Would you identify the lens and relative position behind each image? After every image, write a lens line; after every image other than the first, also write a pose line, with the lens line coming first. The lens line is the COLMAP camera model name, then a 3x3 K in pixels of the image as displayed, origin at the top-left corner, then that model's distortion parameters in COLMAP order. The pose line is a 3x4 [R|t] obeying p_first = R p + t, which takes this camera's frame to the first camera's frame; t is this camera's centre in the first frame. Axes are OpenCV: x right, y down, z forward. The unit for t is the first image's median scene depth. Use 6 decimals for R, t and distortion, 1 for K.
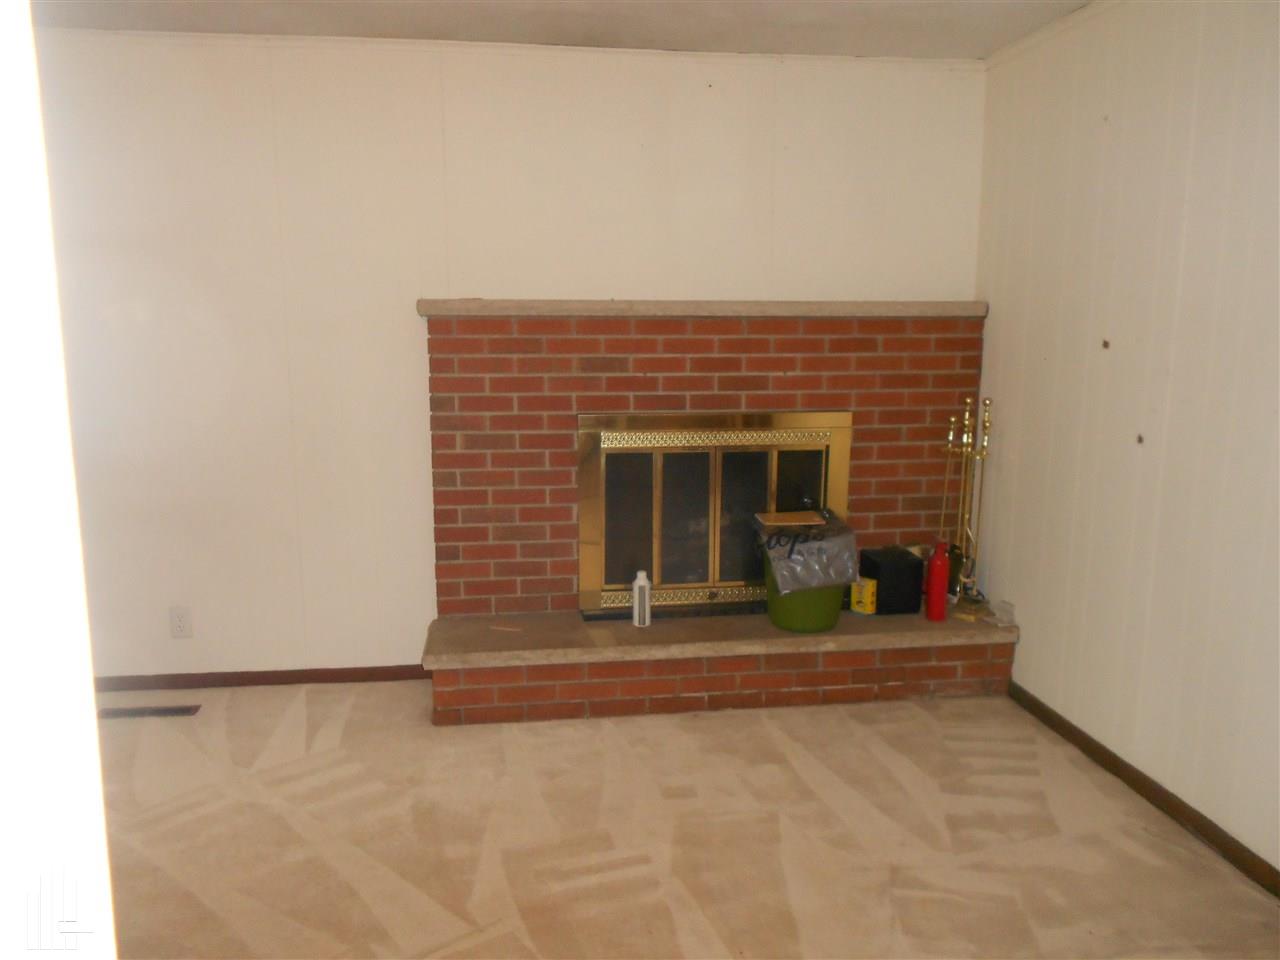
lens RADIAL K [[967.7, 0, 622.7], [0, 967.7, 492.6], [0, 0, 1]] dist [-0.007403, -0.004072]
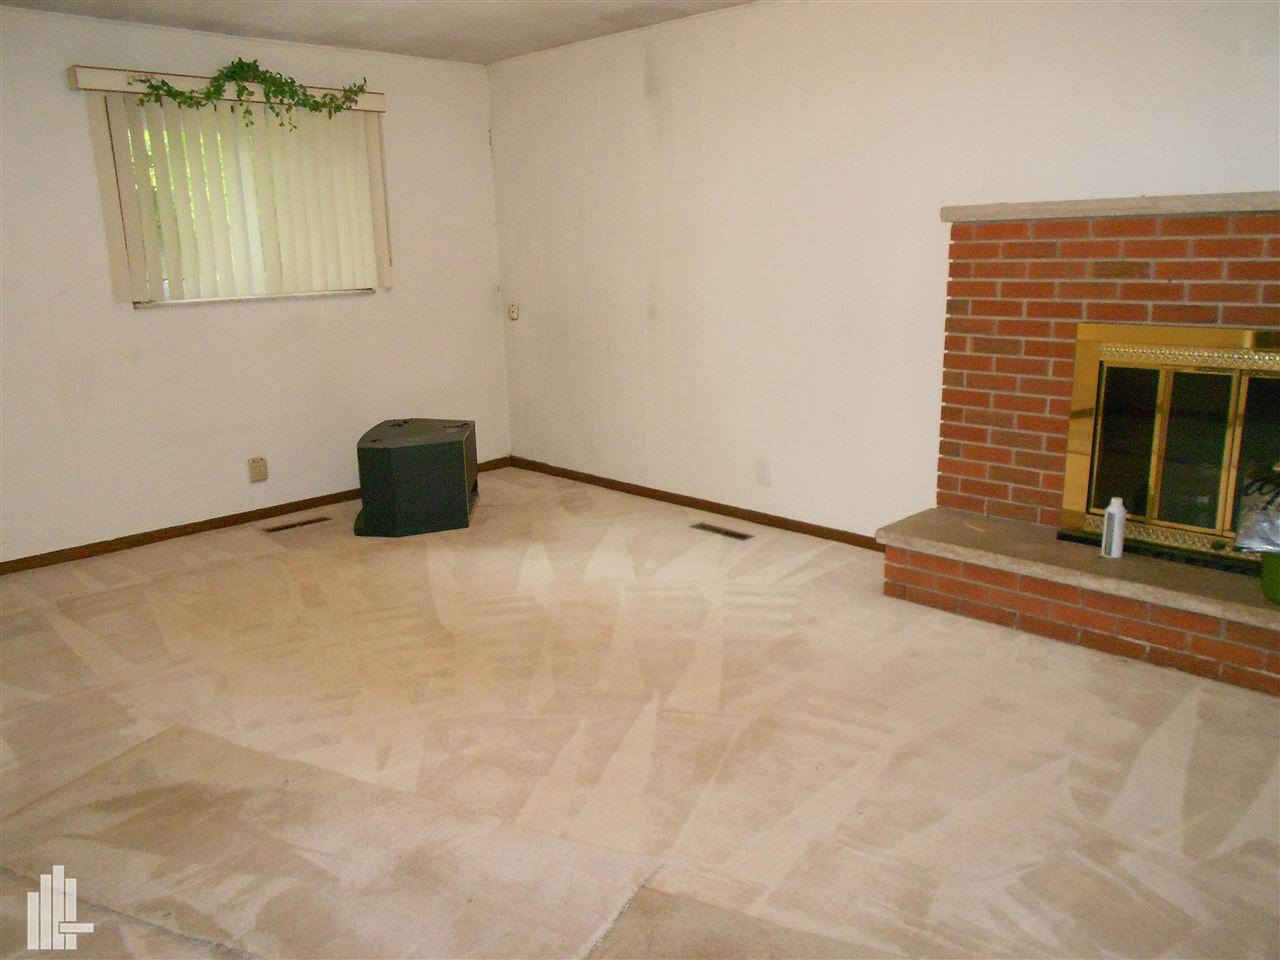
lens RADIAL K [[967.7, 0, 622.7], [0, 967.7, 492.6], [0, 0, 1]] dist [-0.007403, -0.004072]
pose [[0.600913, 0.182568, -0.778186, 0.450788], [-0.106174, 0.983170, 0.148672, -0.010605], [0.792232, -0.006716, 0.610183, 0.066746]]
